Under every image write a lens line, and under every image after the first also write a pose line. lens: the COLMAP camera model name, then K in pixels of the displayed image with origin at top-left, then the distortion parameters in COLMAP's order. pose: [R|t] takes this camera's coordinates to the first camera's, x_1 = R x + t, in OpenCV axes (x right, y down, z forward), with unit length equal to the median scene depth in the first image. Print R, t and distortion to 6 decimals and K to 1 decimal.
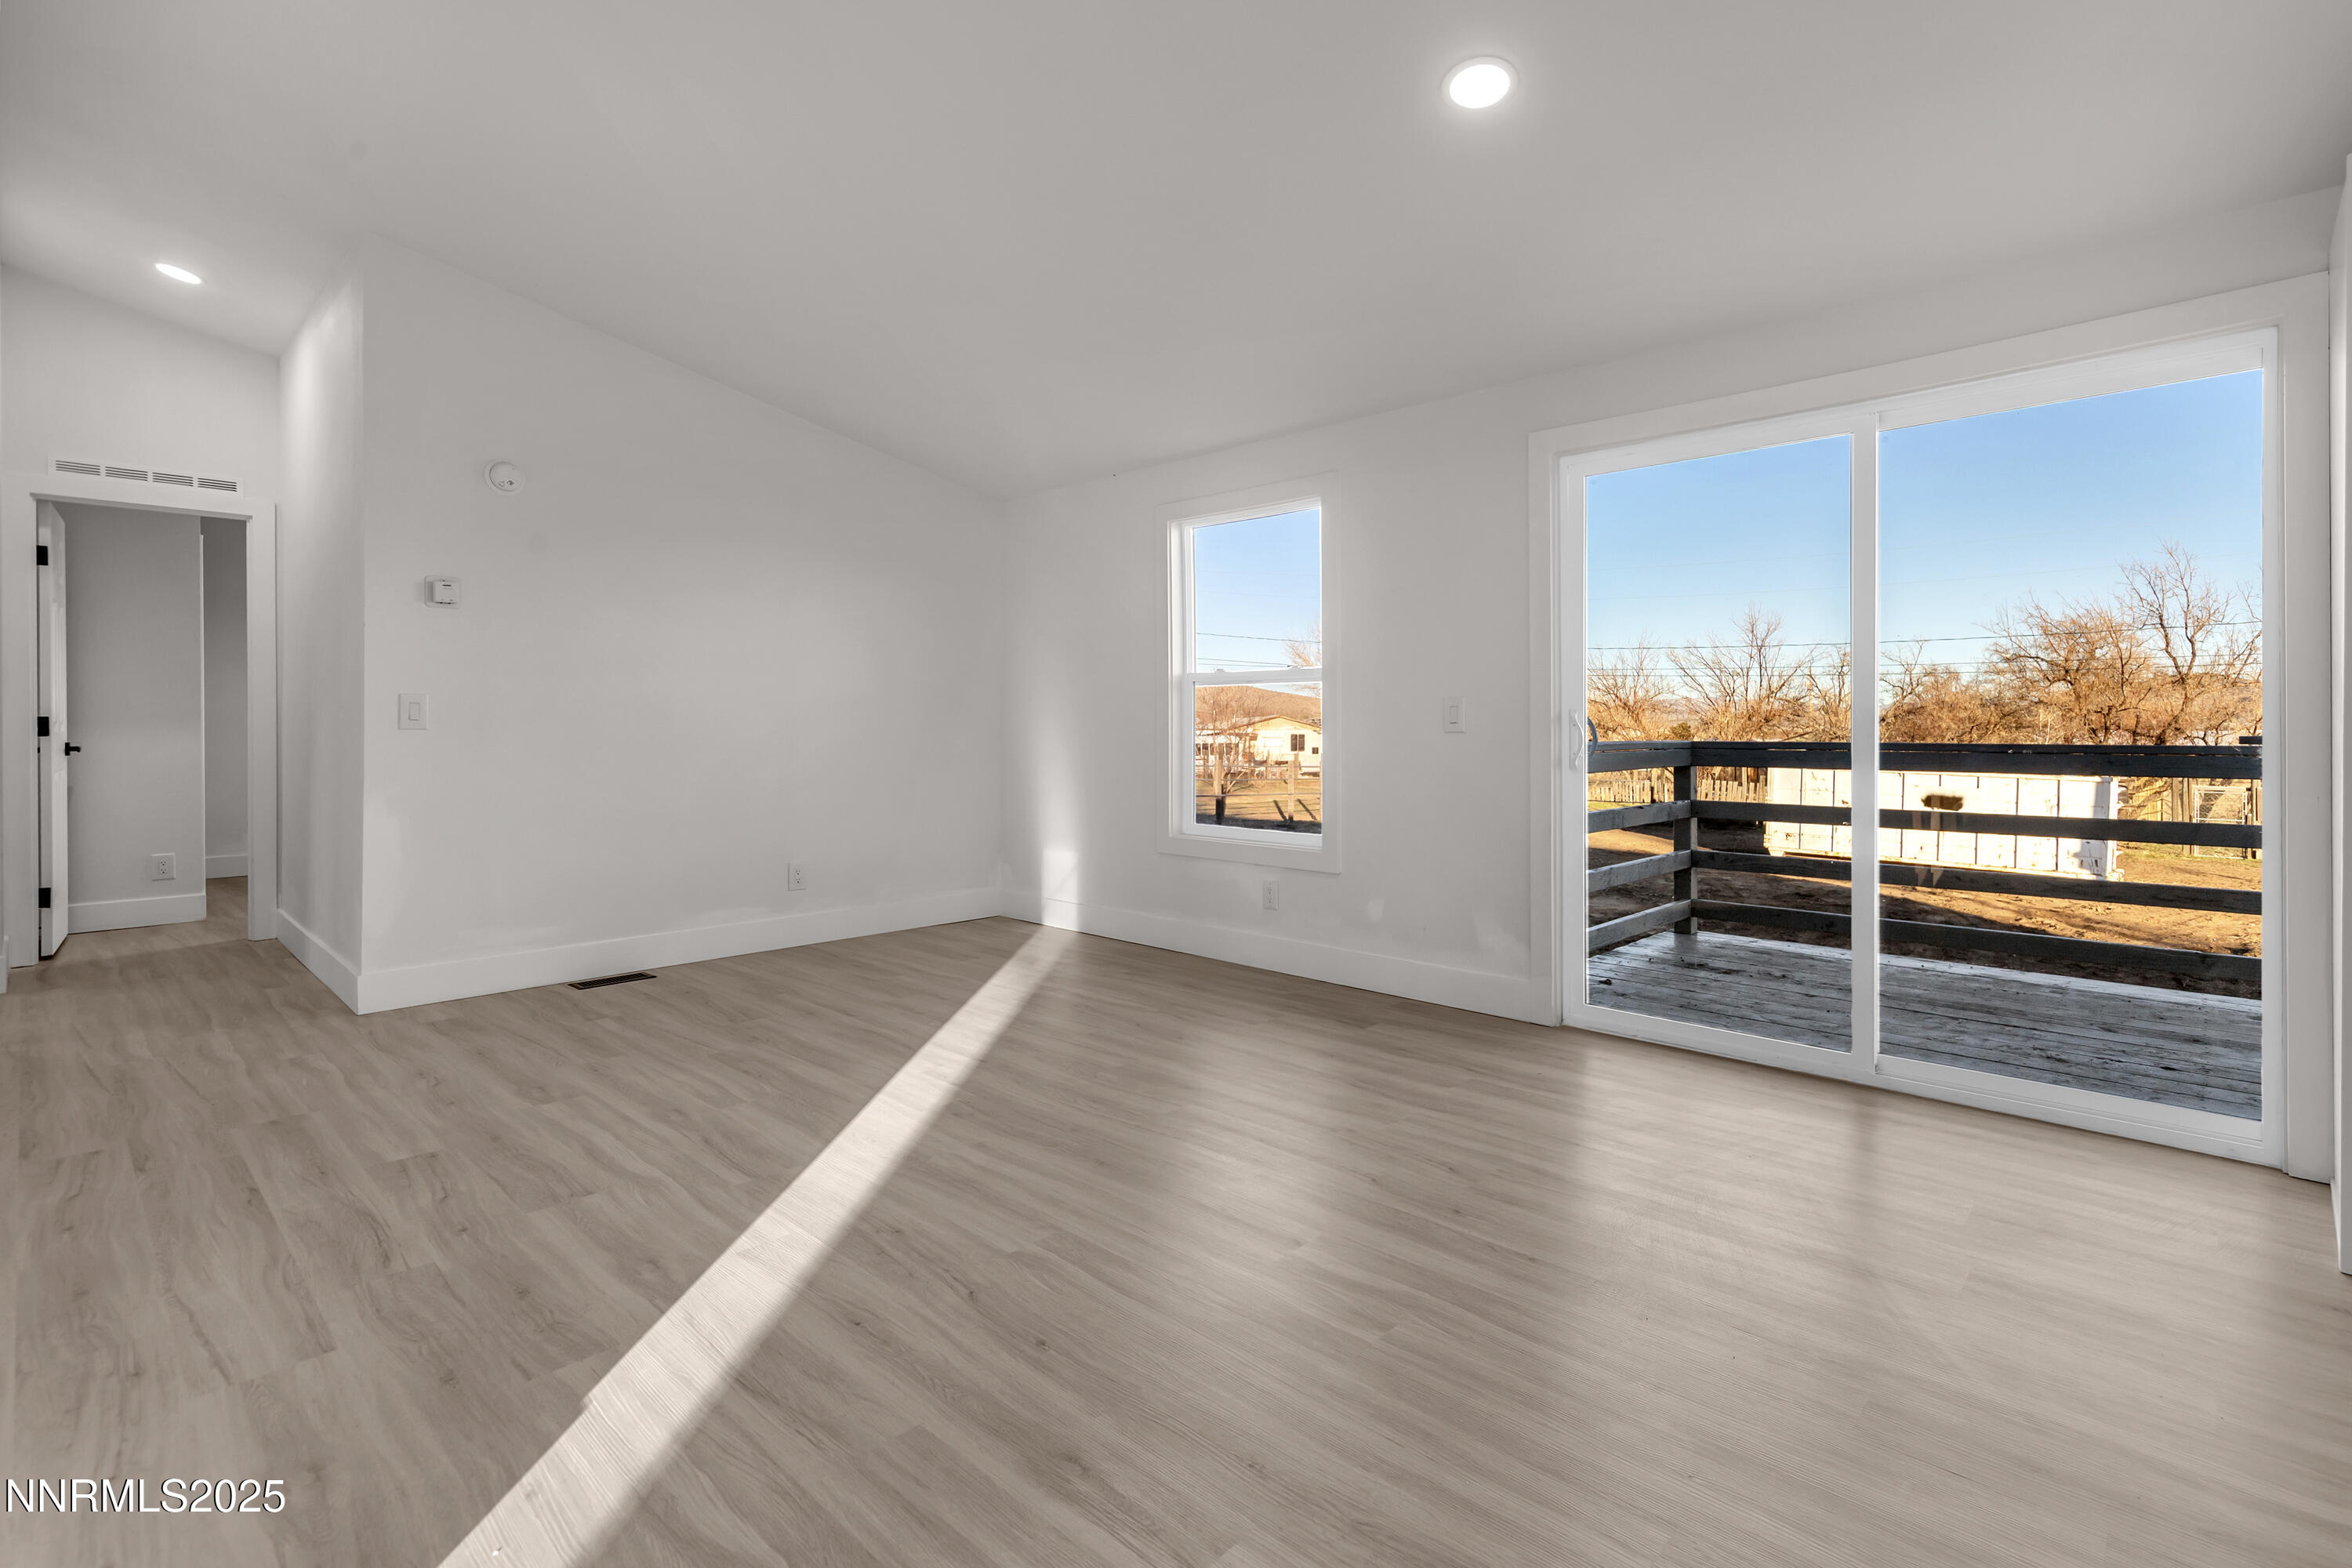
lens RADIAL K [[1080.0, 0, 1200.1], [0, 1080.0, 712.2], [0, 0, 1]] dist [0.014559, -0.000911]
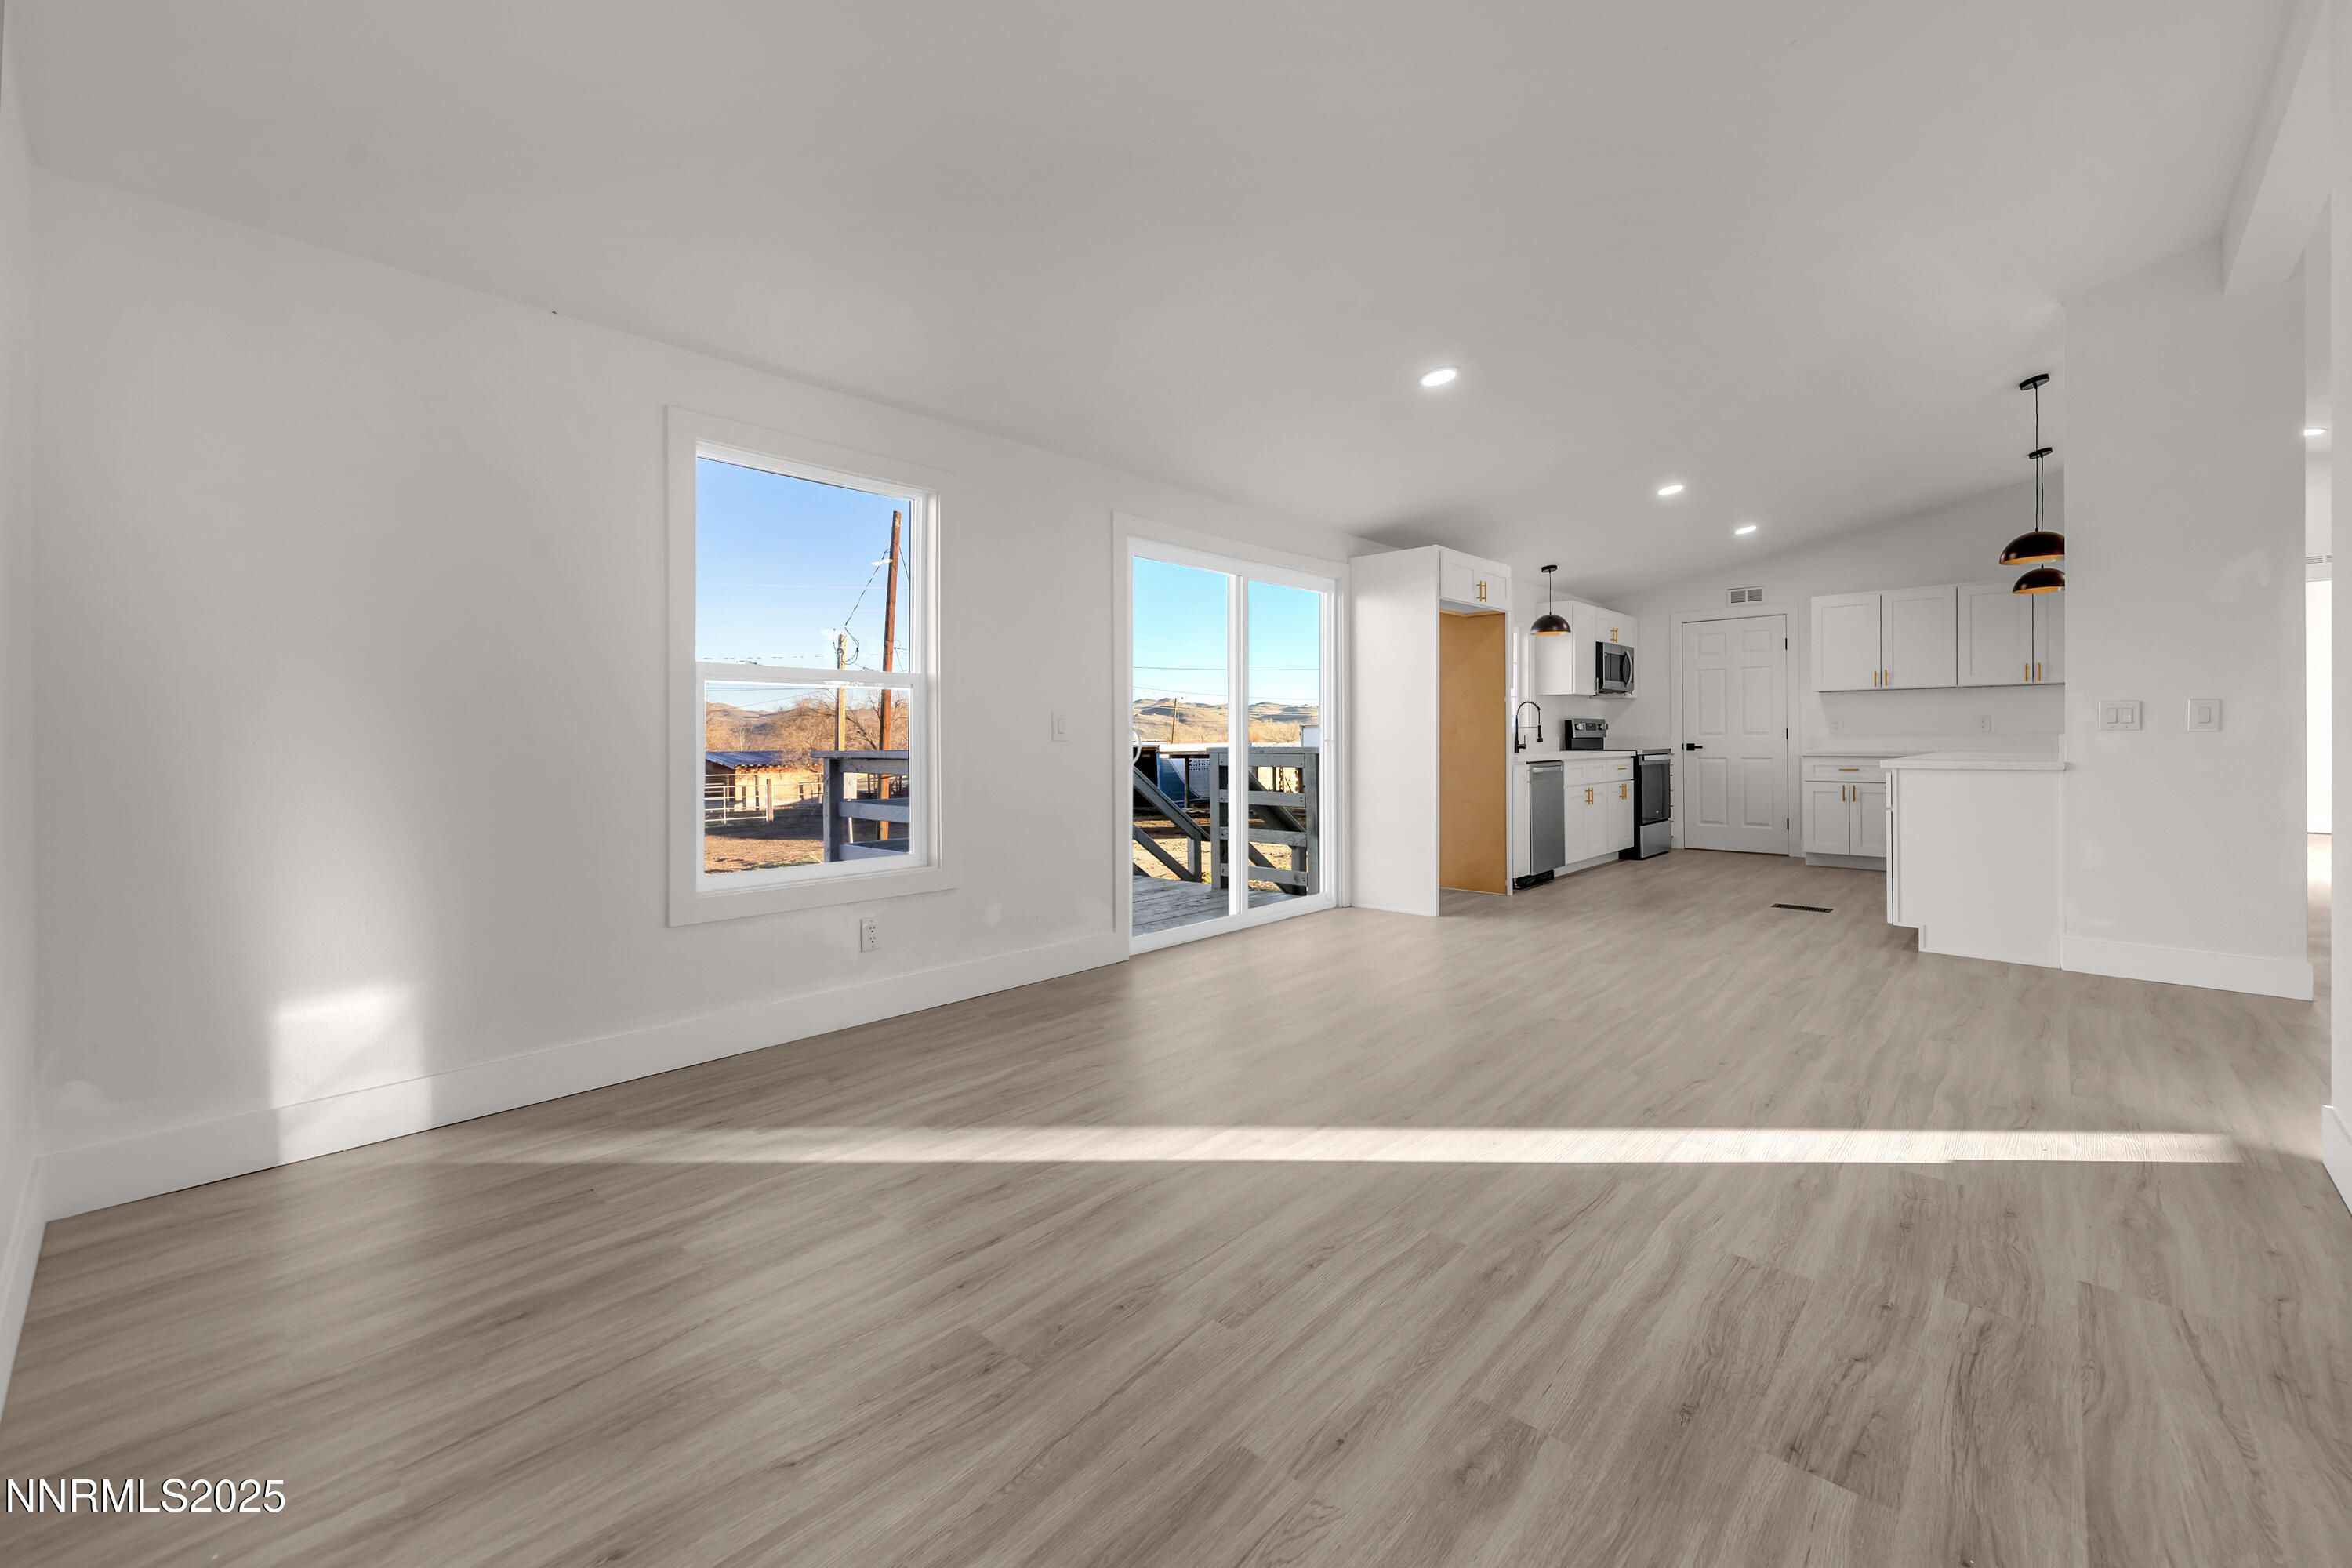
lens RADIAL K [[941.2, 0, 1193.6], [0, 941.2, 751.3], [0, 0, 1]] dist [0.003541, 0.000945]
pose [[-0.008027, -0.015254, 0.999851, -1.330543], [-0.006512, 0.999863, 0.015202, 0.020203], [-0.999947, -0.006389, -0.008125, 1.463770]]
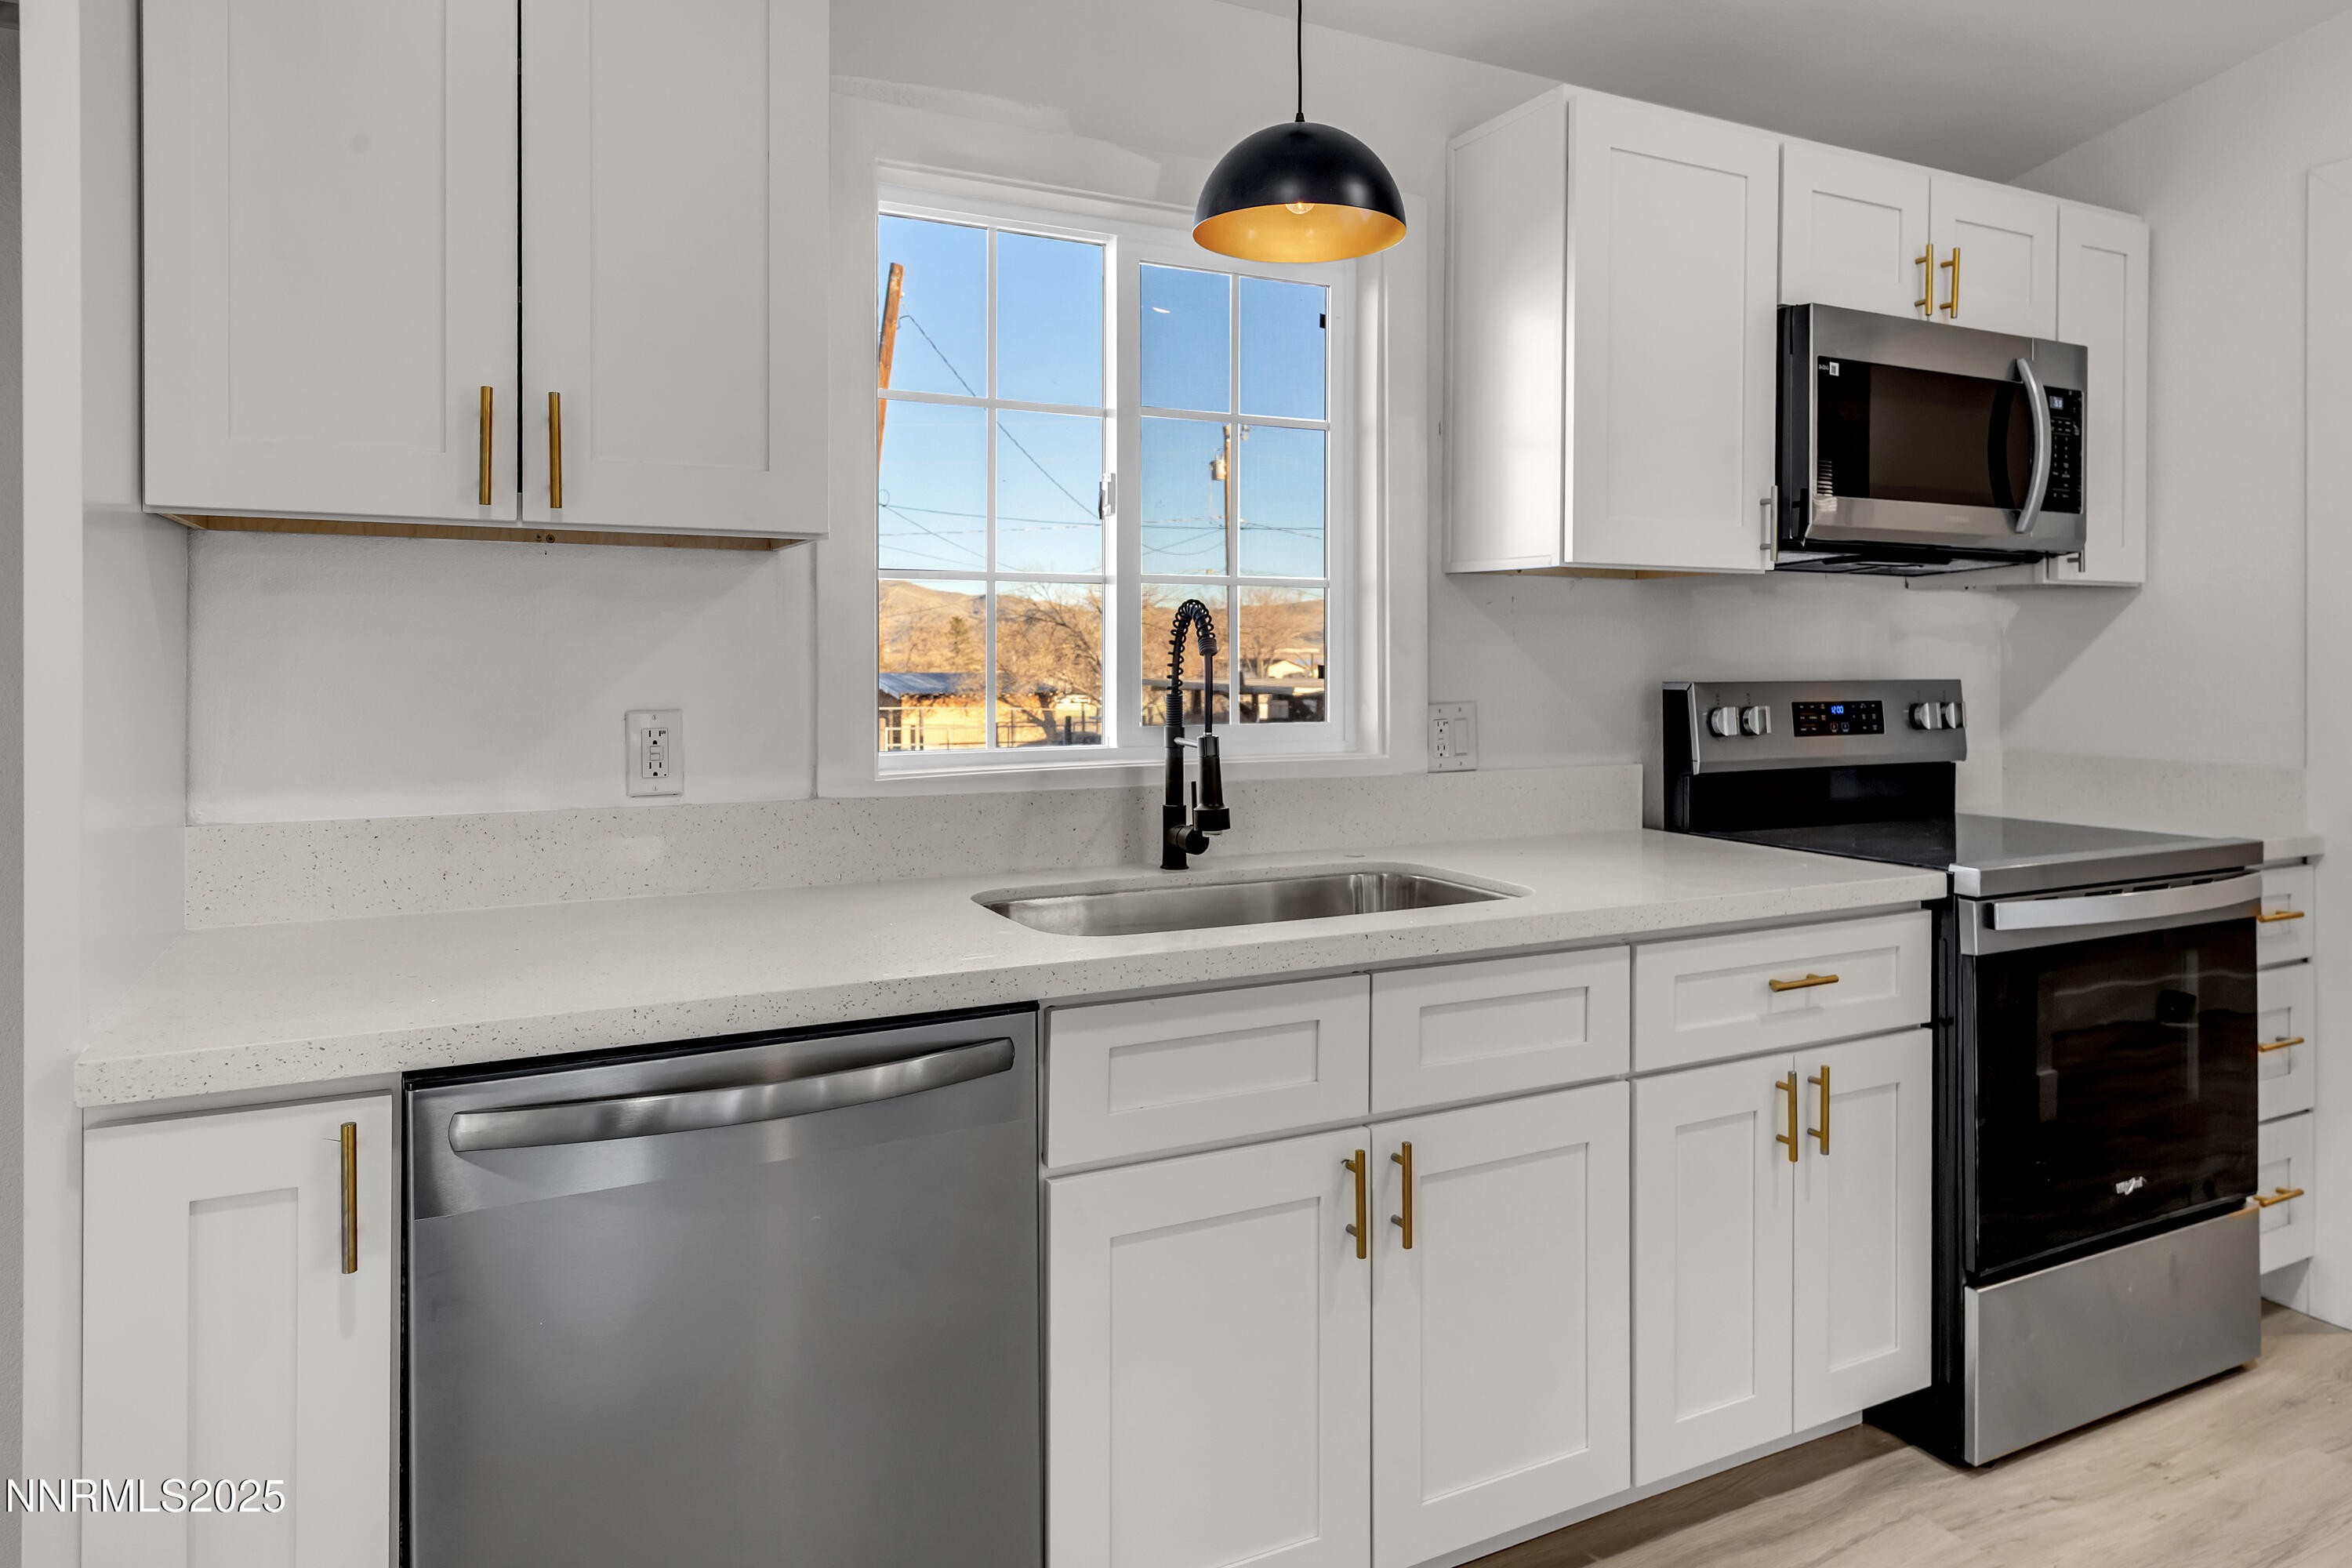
lens RADIAL K [[1450.5, 0, 1206.7], [0, 1450.5, 670.7], [0, 0, 1]] dist [0.007833, -0.000591]
pose [[0.332459, -0.010302, 0.943061, 0.856425], [-0.016430, 0.999725, 0.016714, -0.074953], [-0.942975, -0.021051, 0.332198, 0.066432]]
